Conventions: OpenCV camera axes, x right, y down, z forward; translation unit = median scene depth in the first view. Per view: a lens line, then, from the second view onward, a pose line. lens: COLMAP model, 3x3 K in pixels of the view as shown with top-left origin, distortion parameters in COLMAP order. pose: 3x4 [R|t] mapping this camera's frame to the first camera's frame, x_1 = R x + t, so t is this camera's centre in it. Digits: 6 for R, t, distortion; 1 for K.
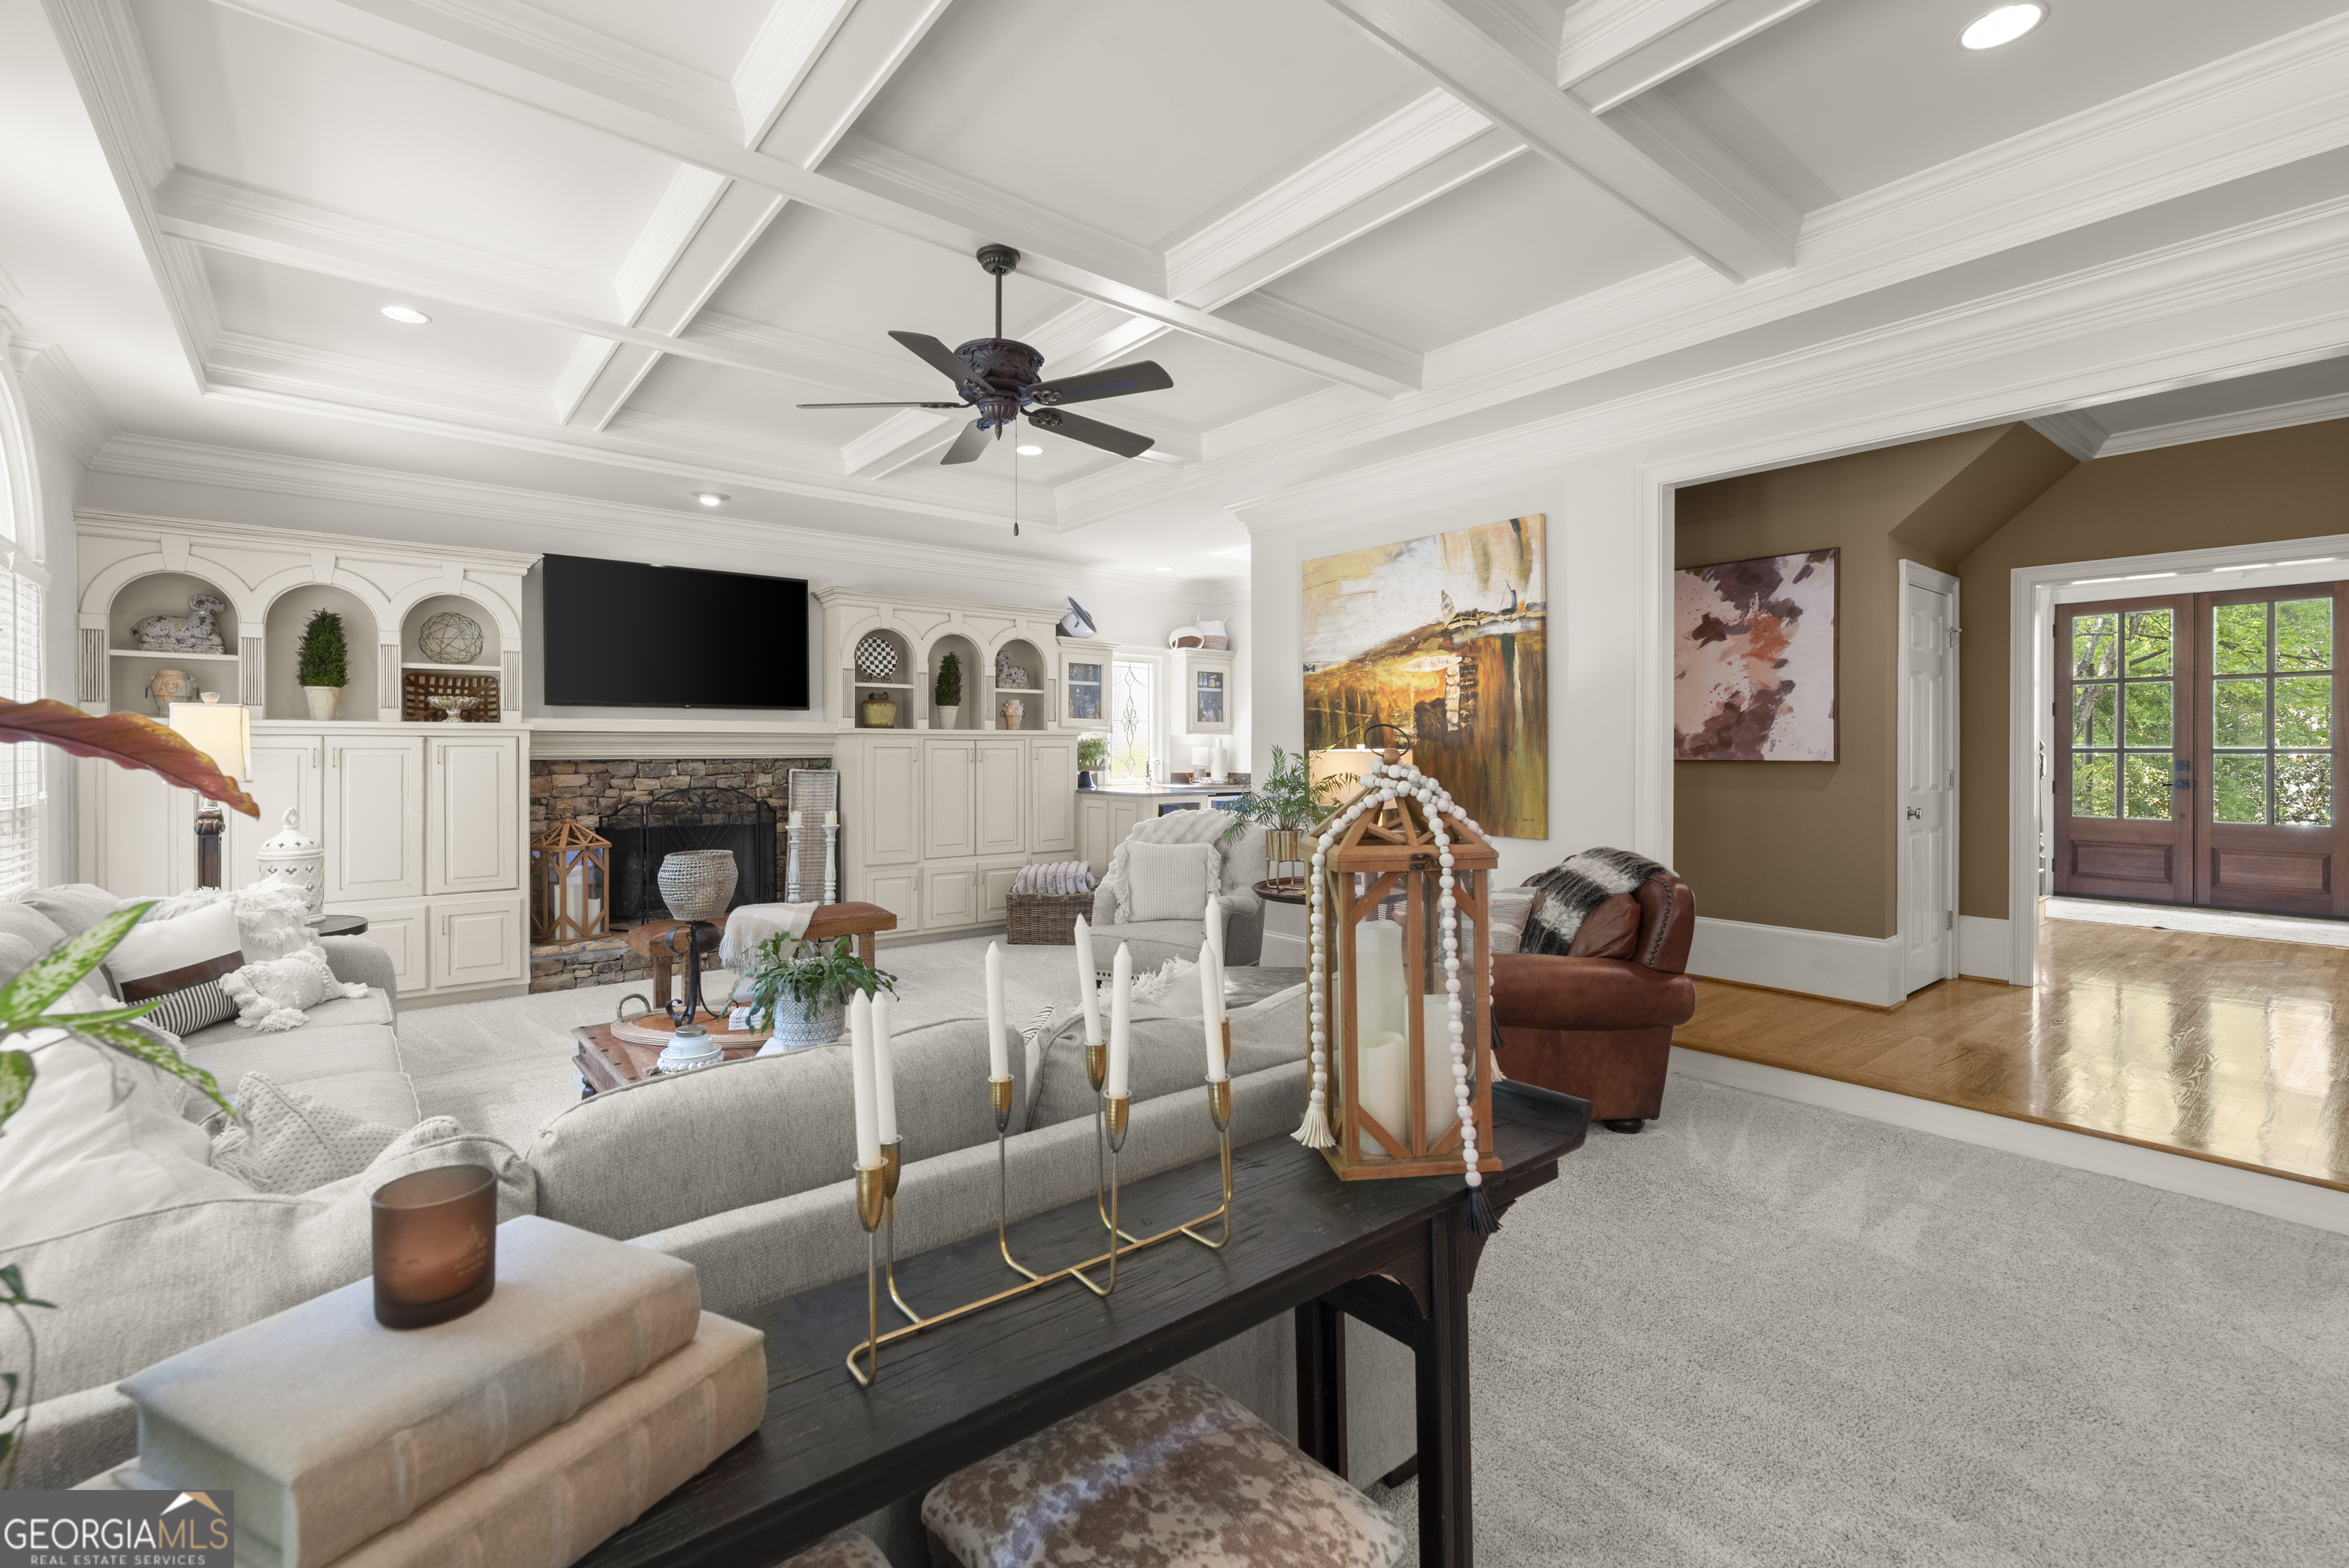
lens RADIAL K [[1018.1, 0, 1163.0], [0, 1018.1, 756.9], [0, 0, 1]] dist [0.001279, 0.000006]
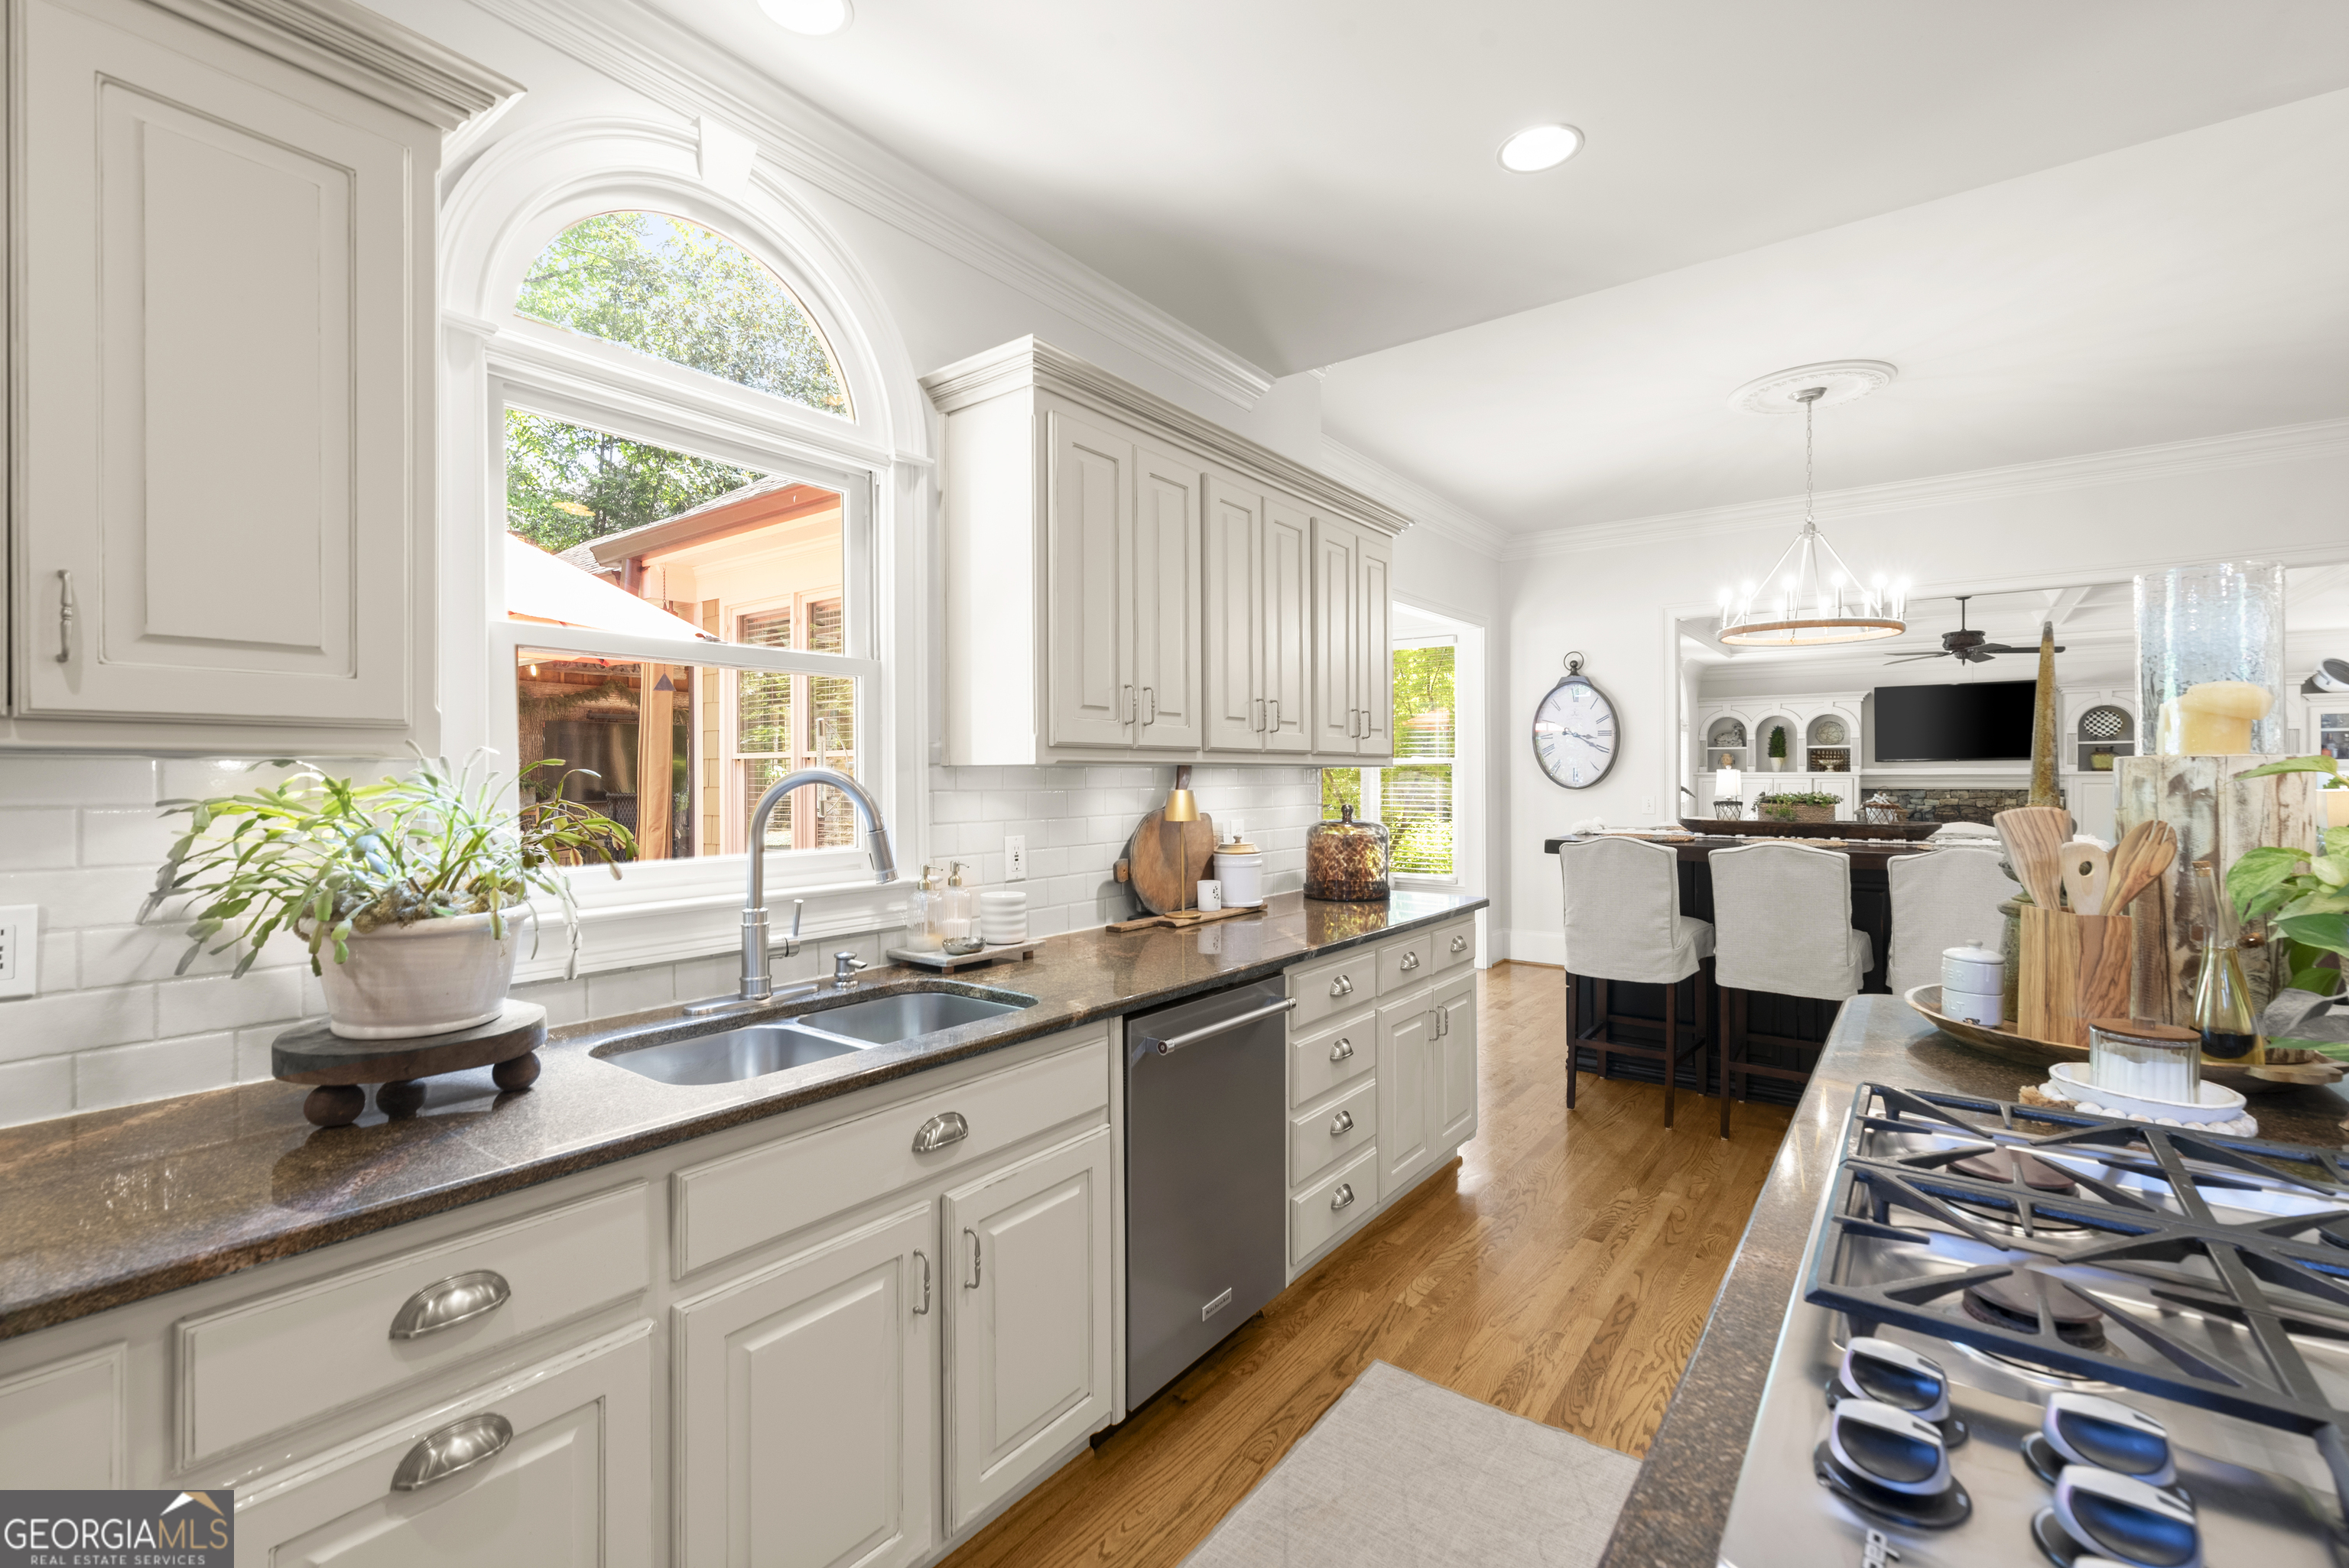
lens RADIAL K [[1031.3, 0, 1174.5], [0, 1031.3, 784.0], [0, 0, 1]] dist [-0.000230, -0.000310]
pose [[0.244461, 0.007315, -0.969632, 1.169895], [-0.004690, 0.999969, 0.006362, -0.015815], [0.969648, 0.002992, 0.244488, -0.957261]]
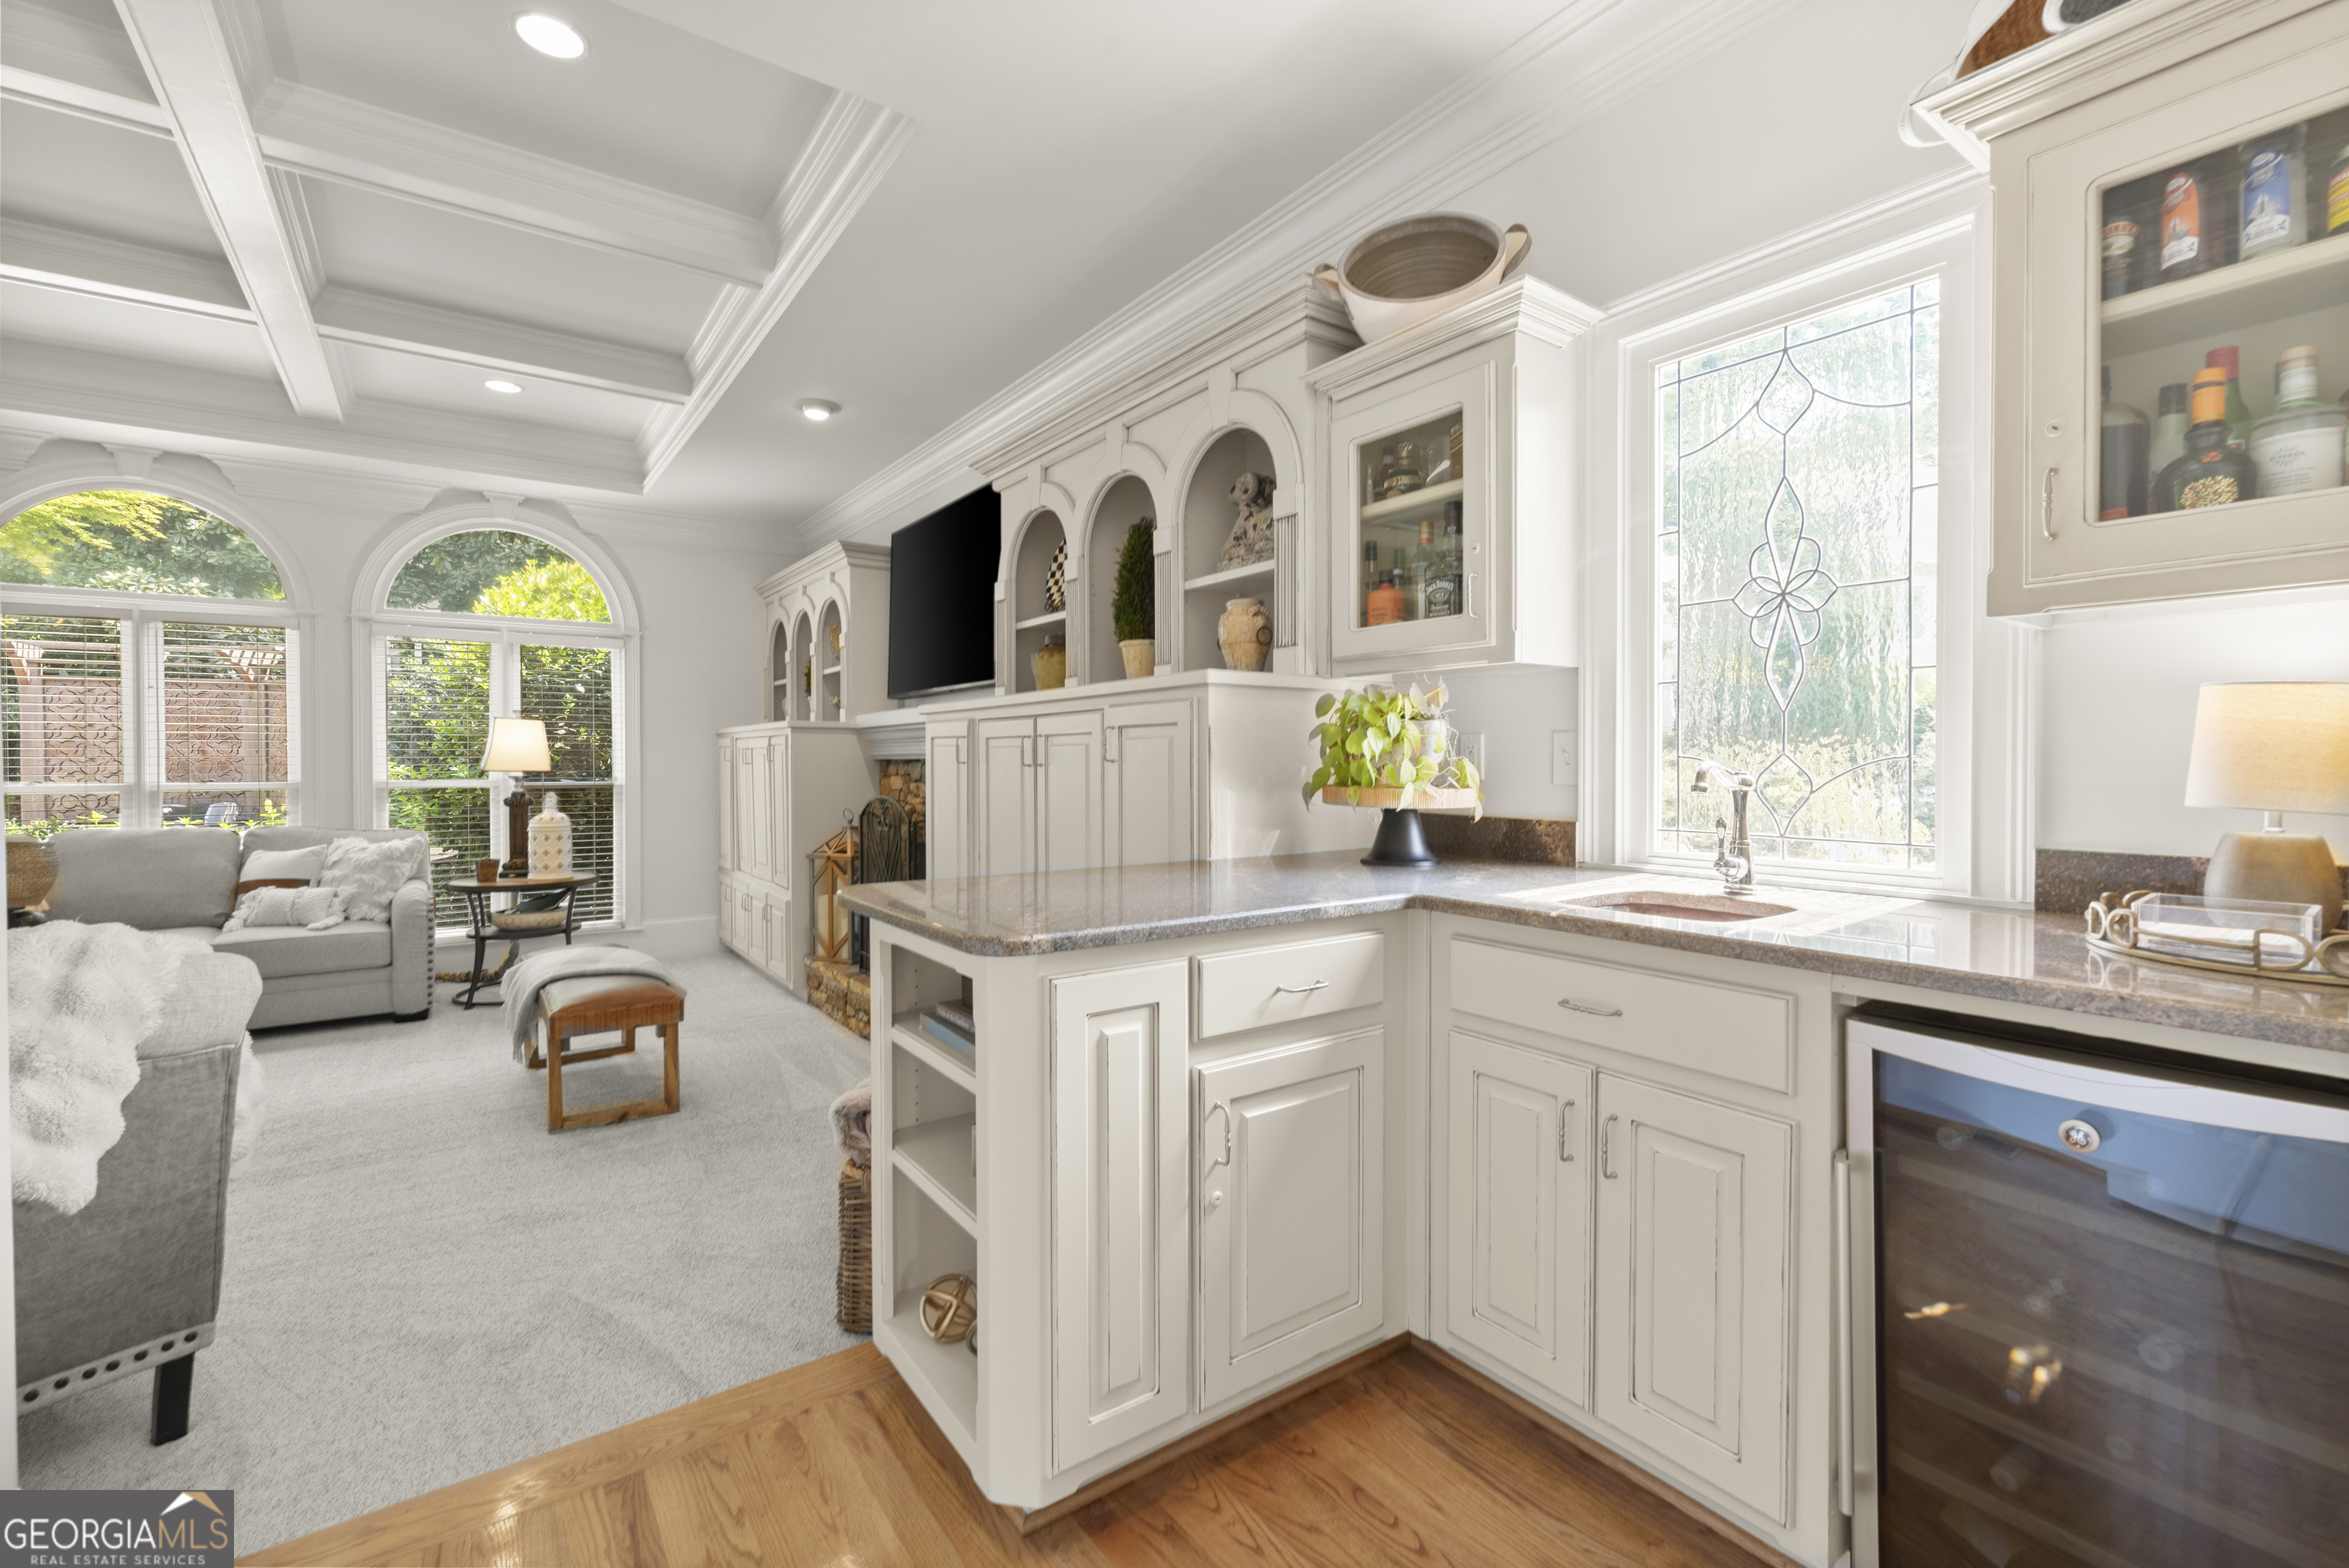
lens RADIAL K [[1003.8, 0, 1167.3], [0, 1003.8, 775.1], [0, 0, 1]] dist [0.000579, -0.000735]
pose [[-0.062464, 0.013204, -0.997960, 0.328464], [-0.004960, 0.999896, 0.013540, 0.004285], [0.998035, 0.005796, -0.062392, 1.470660]]
